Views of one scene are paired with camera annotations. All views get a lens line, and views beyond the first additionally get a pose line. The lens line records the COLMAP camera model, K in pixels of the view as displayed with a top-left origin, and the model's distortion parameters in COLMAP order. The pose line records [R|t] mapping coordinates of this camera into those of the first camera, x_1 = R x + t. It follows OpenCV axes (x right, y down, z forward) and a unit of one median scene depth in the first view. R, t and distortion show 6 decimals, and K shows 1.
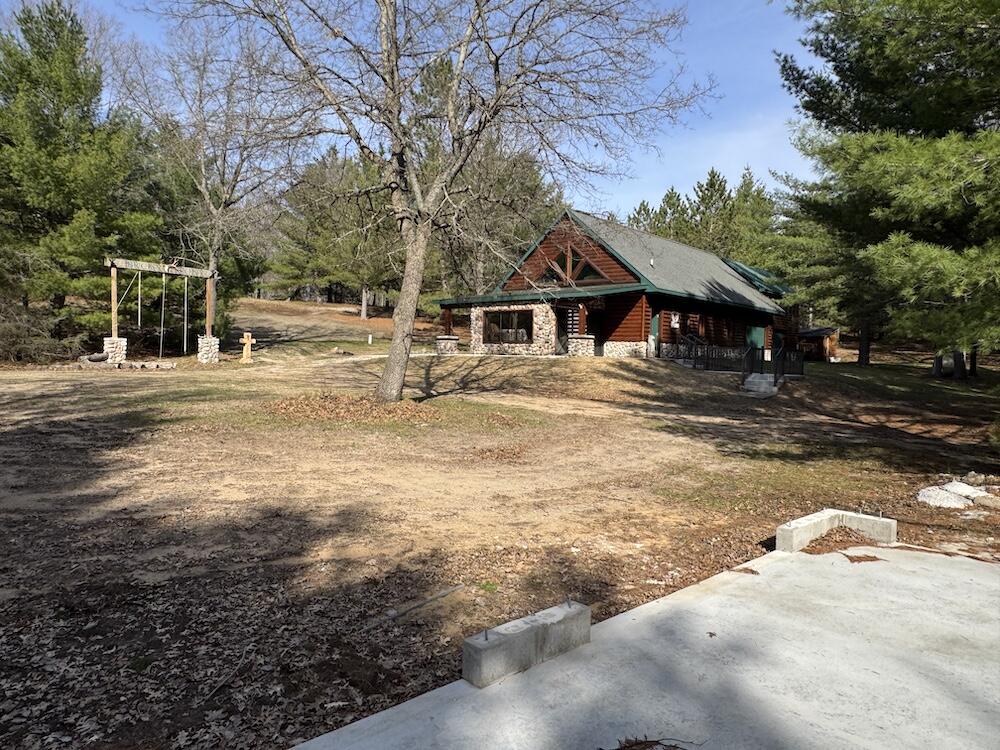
lens RADIAL K [[666.0, 0, 500.9], [0, 666.0, 376.7], [0, 0, 1]] dist [0.003636, 0.000651]
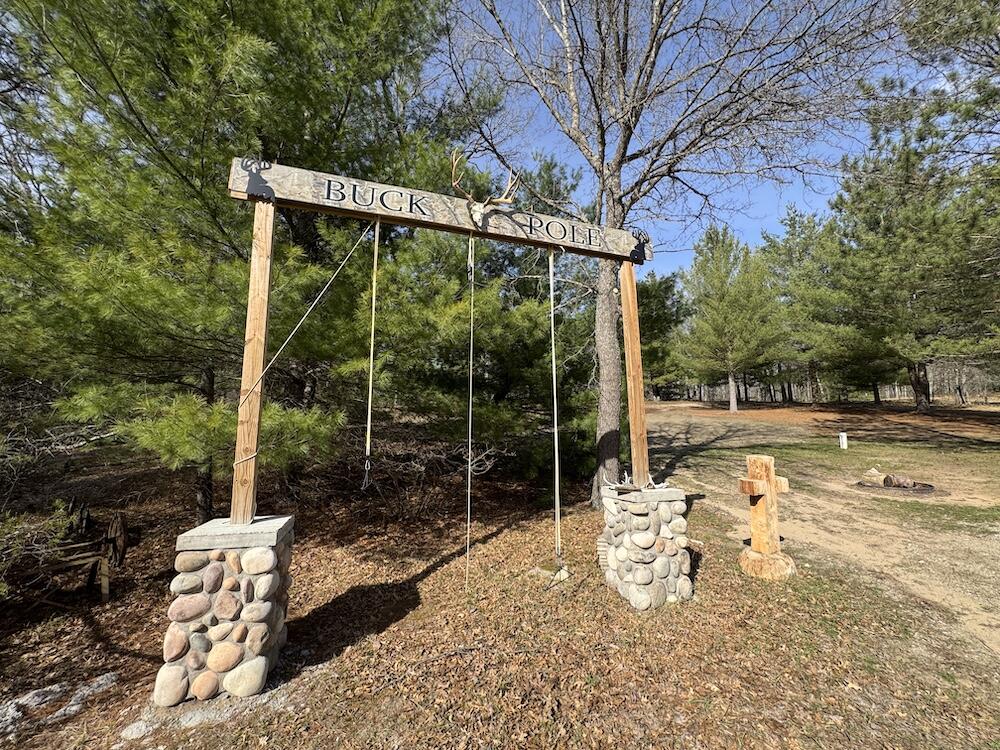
lens RADIAL K [[400.6, 0, 498.8], [0, 400.6, 372.9], [0, 0, 1]] dist [-0.000772, 0.000265]
pose [[0.999872, -0.002409, 0.015839, -0.493727], [0.004301, 0.992695, -0.120570, -0.082449], [-0.015433, 0.120623, 0.992578, 0.856215]]
